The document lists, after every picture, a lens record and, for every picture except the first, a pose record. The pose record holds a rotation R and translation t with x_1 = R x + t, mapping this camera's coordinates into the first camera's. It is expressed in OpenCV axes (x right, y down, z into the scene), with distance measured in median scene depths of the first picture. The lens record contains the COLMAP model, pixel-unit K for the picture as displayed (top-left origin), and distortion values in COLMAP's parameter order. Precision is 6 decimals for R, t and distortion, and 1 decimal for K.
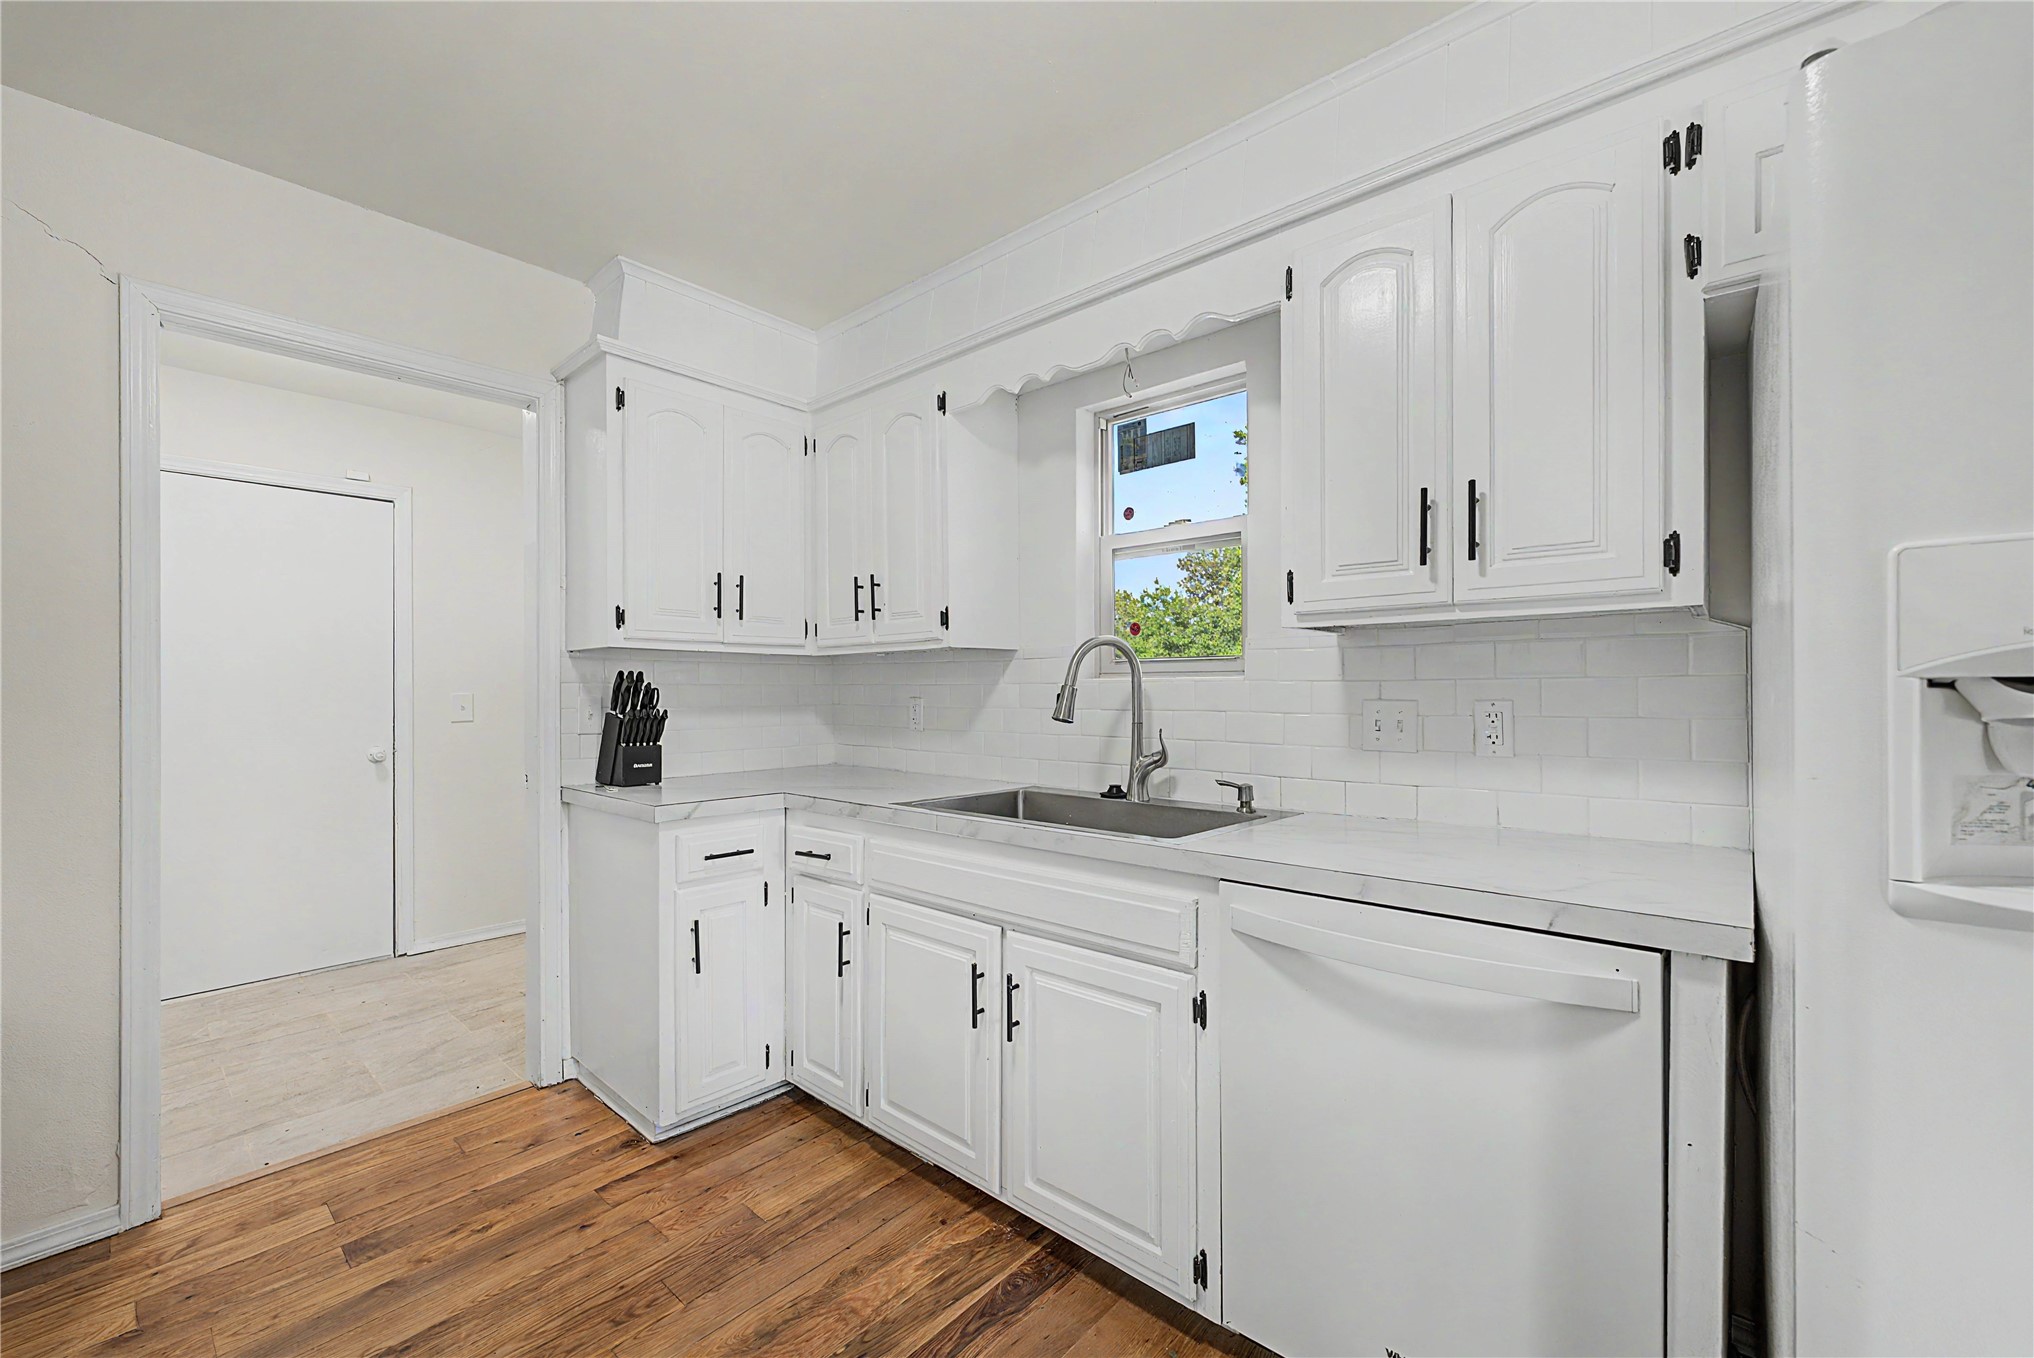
lens RADIAL K [[825.2, 0, 1025.8], [0, 825.2, 690.7], [0, 0, 1]] dist [0.000449, -0.000428]
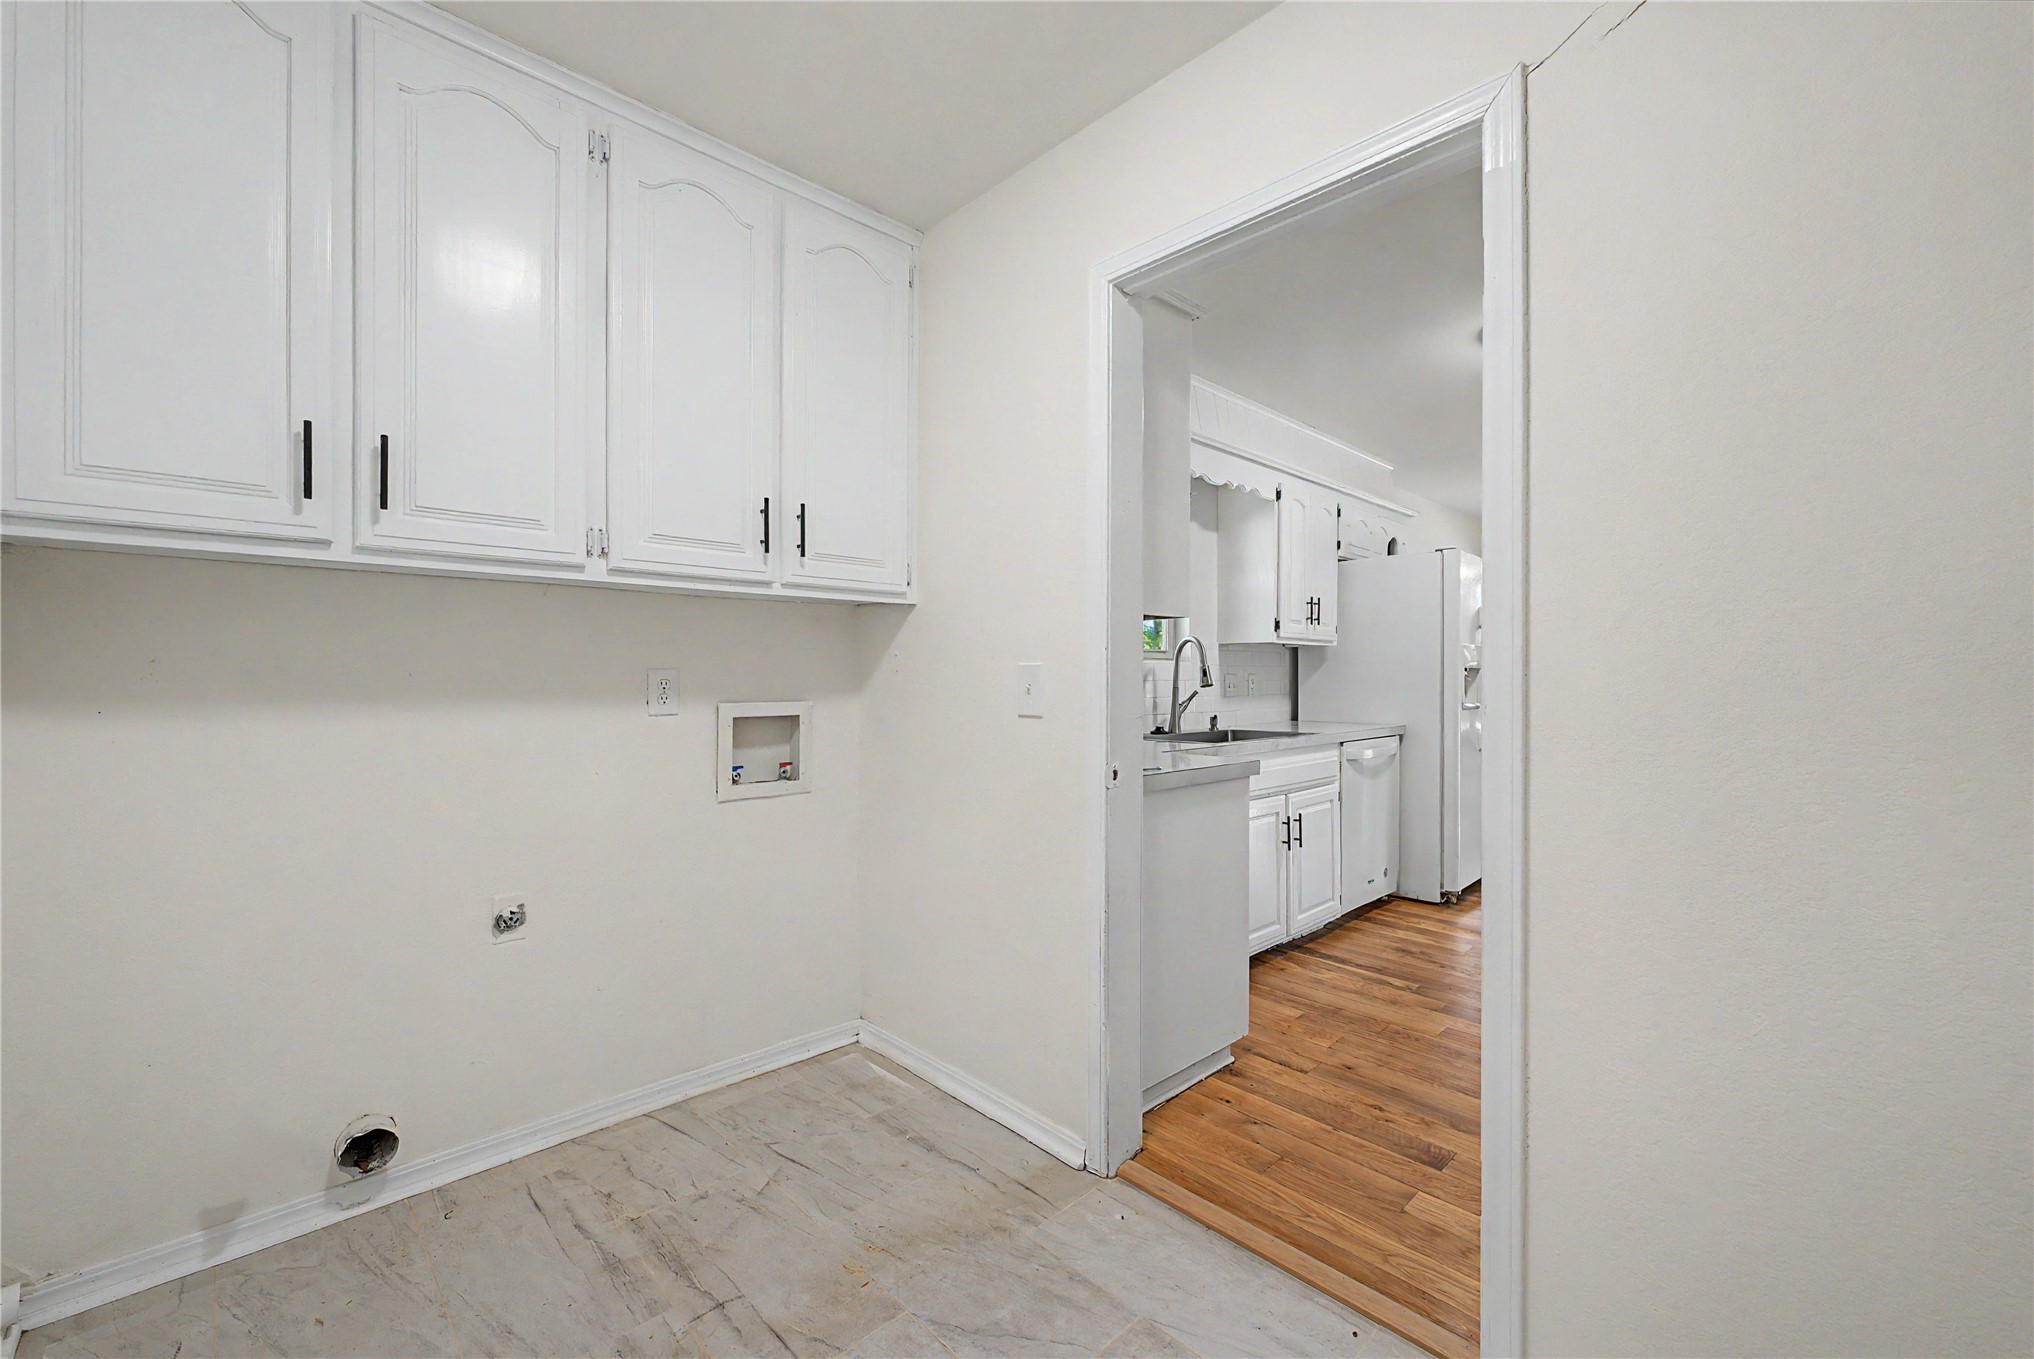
lens RADIAL K [[825.2, 0, 1011.7], [0, 825.2, 678.0], [0, 0, 1]] dist [0.000449, -0.000428]
pose [[0.084308, -0.005137, 0.996426, -1.472217], [-0.004256, 0.999976, 0.005516, 0.010487], [-0.996431, -0.004705, 0.084284, 1.104928]]
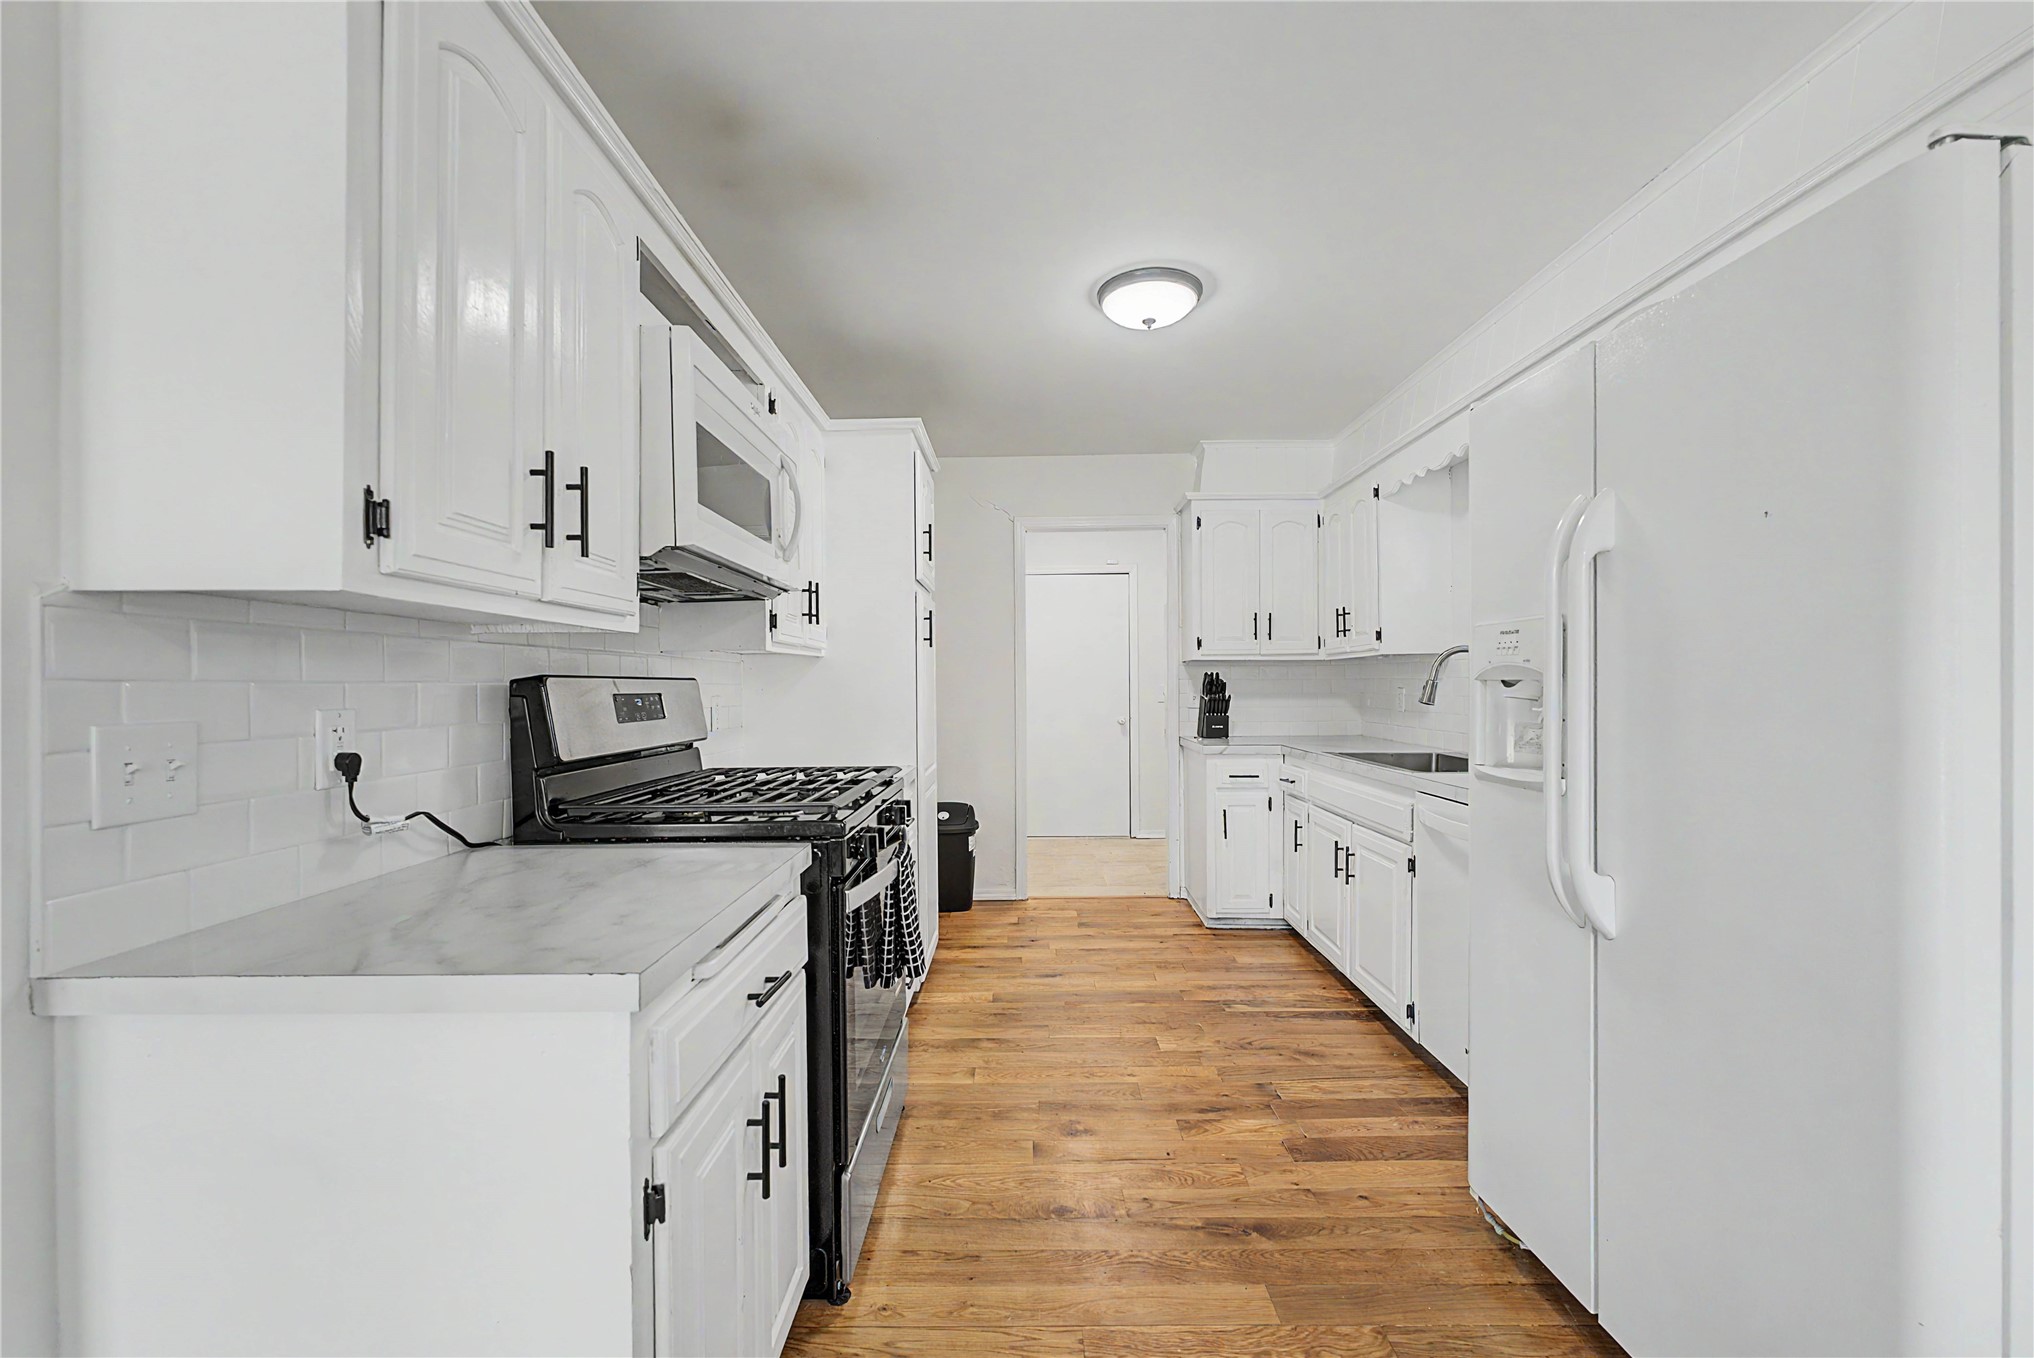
lens RADIAL K [[825.2, 0, 1020.7], [0, 825.2, 681.7], [0, 0, 1]] dist [0.000449, -0.000428]
pose [[0.658574, -0.004607, -0.752501, 0.615097], [0.005402, 0.999984, -0.001394, -0.004696], [0.752496, -0.003147, 0.658589, -0.489879]]
